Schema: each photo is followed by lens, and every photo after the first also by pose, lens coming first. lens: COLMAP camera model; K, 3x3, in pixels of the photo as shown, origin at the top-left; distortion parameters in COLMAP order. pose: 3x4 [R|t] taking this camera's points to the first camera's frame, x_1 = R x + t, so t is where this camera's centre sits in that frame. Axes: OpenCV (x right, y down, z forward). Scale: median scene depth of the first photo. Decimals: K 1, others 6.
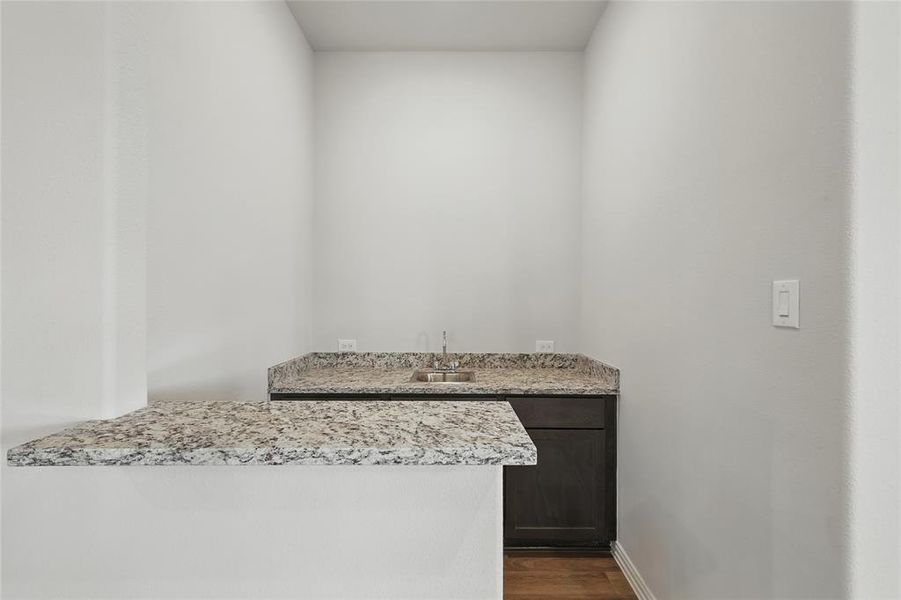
lens RADIAL K [[399.0, 0, 449.9], [0, 399.0, 301.4], [0, 0, 1]] dist [0.001173, 0.000680]
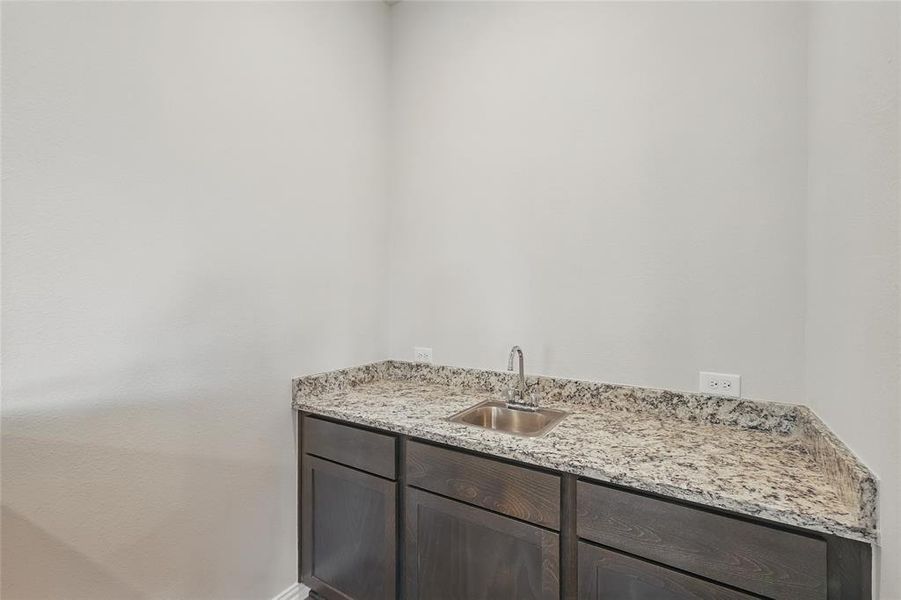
lens RADIAL K [[399.0, 0, 450.5], [0, 399.0, 296.8], [0, 0, 1]] dist [0.001173, 0.000680]
pose [[0.844996, -0.007272, -0.534723, 0.222341], [0.004436, 0.999968, -0.006588, -0.000432], [0.534754, 0.003195, 0.845002, 0.359339]]
